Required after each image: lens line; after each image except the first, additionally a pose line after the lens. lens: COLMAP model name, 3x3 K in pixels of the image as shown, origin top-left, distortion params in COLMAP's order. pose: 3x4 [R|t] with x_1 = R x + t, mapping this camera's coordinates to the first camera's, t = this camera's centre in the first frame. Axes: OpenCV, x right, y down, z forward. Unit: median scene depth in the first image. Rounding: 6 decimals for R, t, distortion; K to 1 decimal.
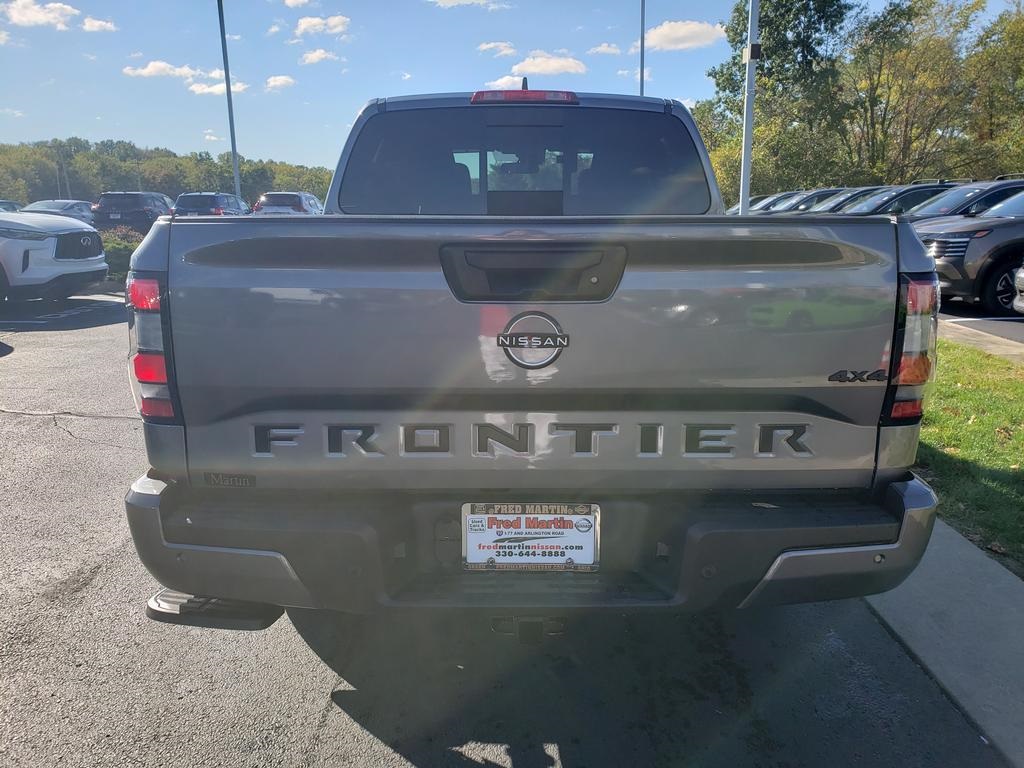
lens RADIAL K [[828.0, 0, 512.0], [0, 828.0, 384.0], [0, 0, 1]] dist [0.072826, -0.097046]
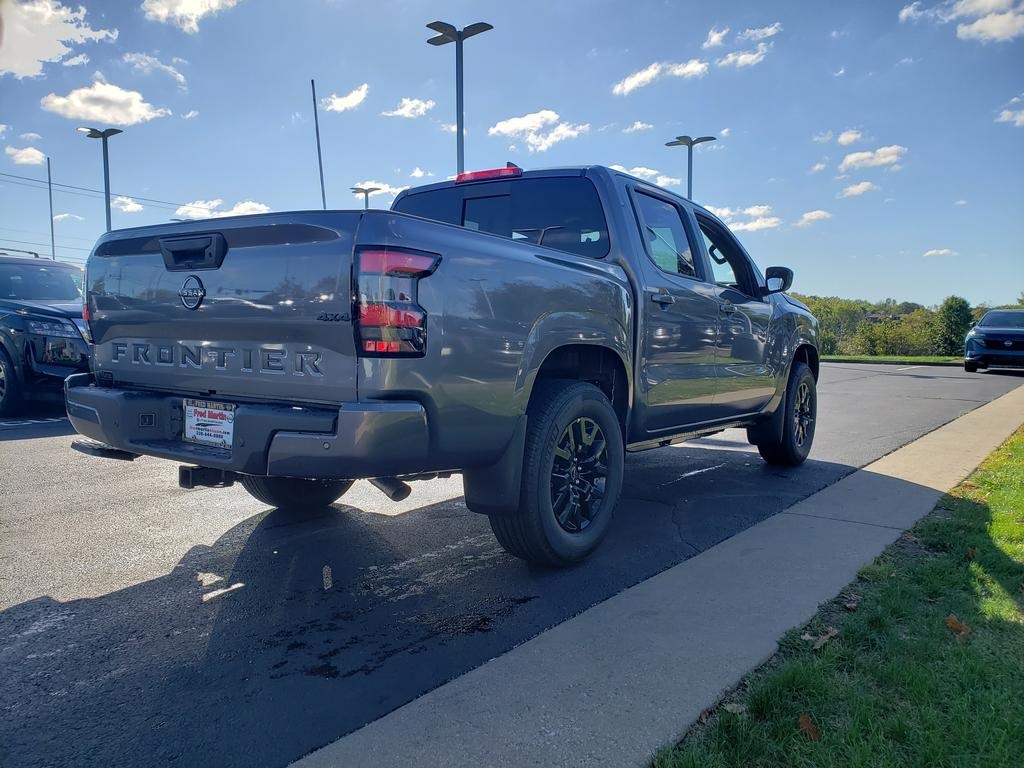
lens RADIAL K [[828.0, 0, 512.0], [0, 828.0, 384.0], [0, 0, 1]] dist [0.072826, -0.097046]
pose [[0.806566, 0.050192, -0.589009, 0.142644], [-0.140451, 0.984128, -0.108466, 0.020279], [0.574217, 0.170212, 0.800814, 0.004716]]
